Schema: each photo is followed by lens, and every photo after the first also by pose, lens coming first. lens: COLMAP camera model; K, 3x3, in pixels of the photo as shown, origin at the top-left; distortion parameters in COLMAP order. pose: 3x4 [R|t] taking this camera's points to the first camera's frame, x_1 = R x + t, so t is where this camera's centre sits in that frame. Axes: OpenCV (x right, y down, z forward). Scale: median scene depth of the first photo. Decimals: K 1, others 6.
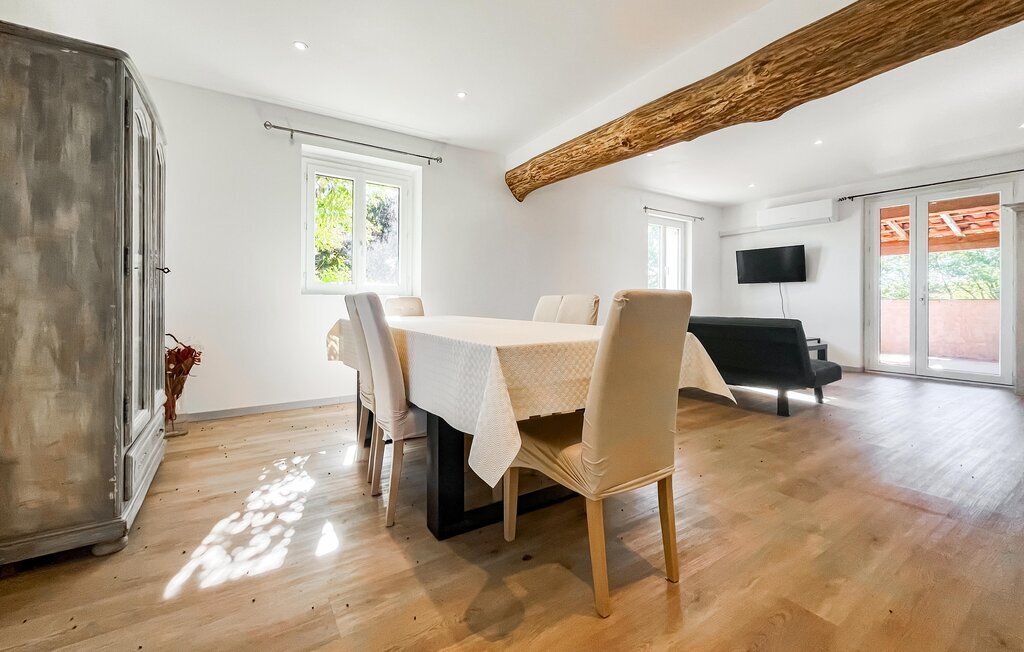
lens RADIAL K [[423.3, 0, 516.0], [0, 423.3, 301.2], [0, 0, 1]] dist [-0.002234, -0.000219]
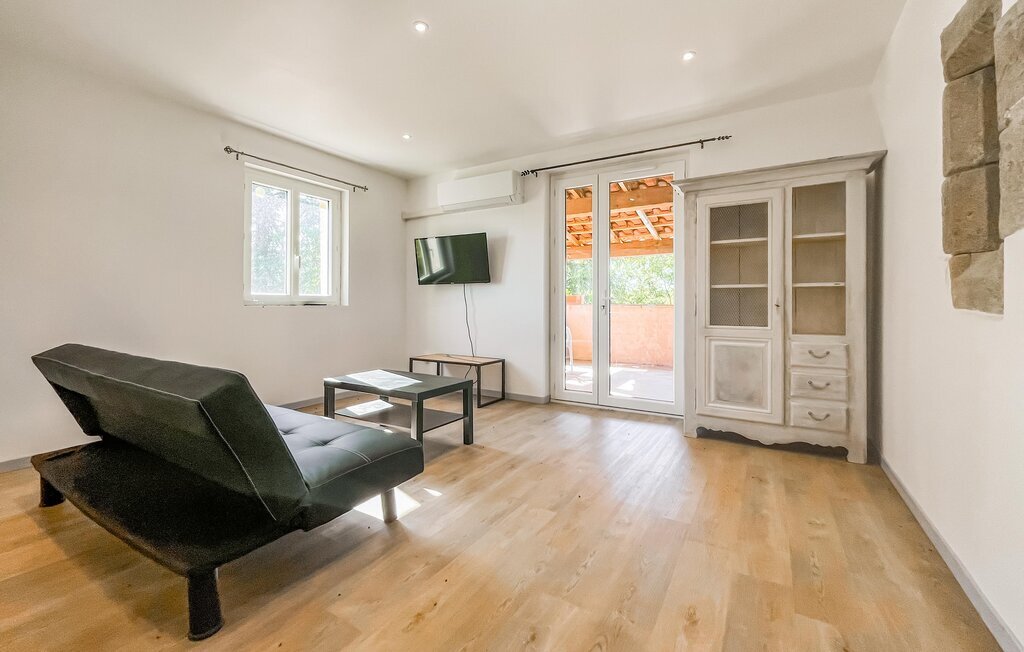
lens RADIAL K [[423.3, 0, 516.0], [0, 423.3, 301.2], [0, 0, 1]] dist [-0.002234, -0.000219]
pose [[0.904175, -0.000260, 0.427163, 0.412464], [0.002197, 0.999989, -0.004043, -0.010944], [-0.427157, 0.004594, 0.904166, 0.311870]]
